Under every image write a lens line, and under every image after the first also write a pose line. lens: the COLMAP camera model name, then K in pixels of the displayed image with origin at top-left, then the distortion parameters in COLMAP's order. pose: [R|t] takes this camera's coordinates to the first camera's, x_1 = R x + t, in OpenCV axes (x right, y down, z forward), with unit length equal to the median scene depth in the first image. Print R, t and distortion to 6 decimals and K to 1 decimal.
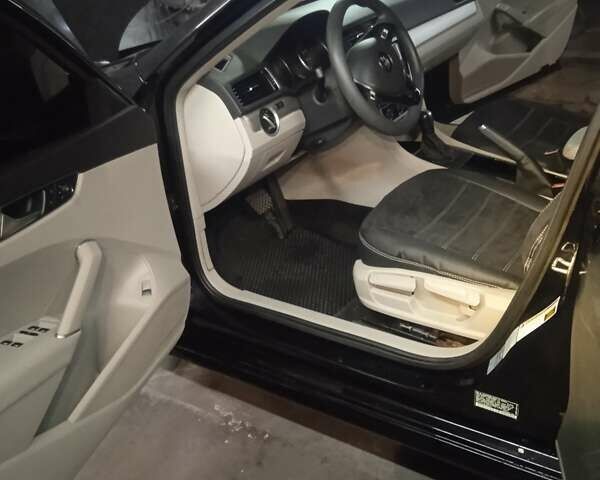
lens RADIAL K [[634.2, 0, 300.0], [0, 634.2, 240.0], [0, 0, 1]] dist [0.097911, -0.173971]
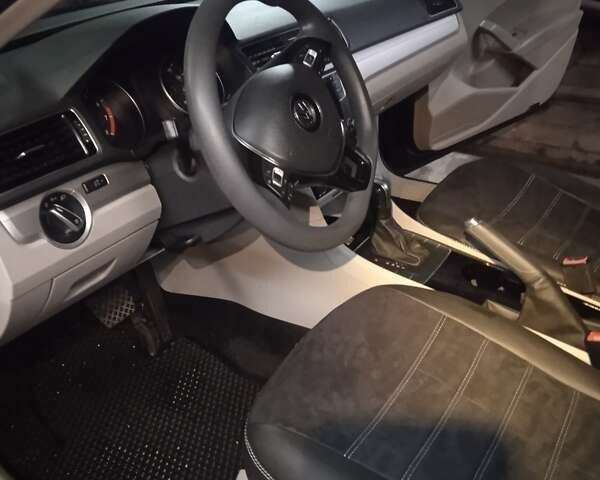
lens RADIAL K [[634.2, 0, 300.0], [0, 634.2, 240.0], [0, 0, 1]] dist [0.097911, -0.173971]
pose [[0.996301, 0.044796, 0.073327, 0.080542], [-0.044155, 0.998971, -0.010347, -0.143040], [-0.073715, 0.007071, 0.997254, 0.406607]]
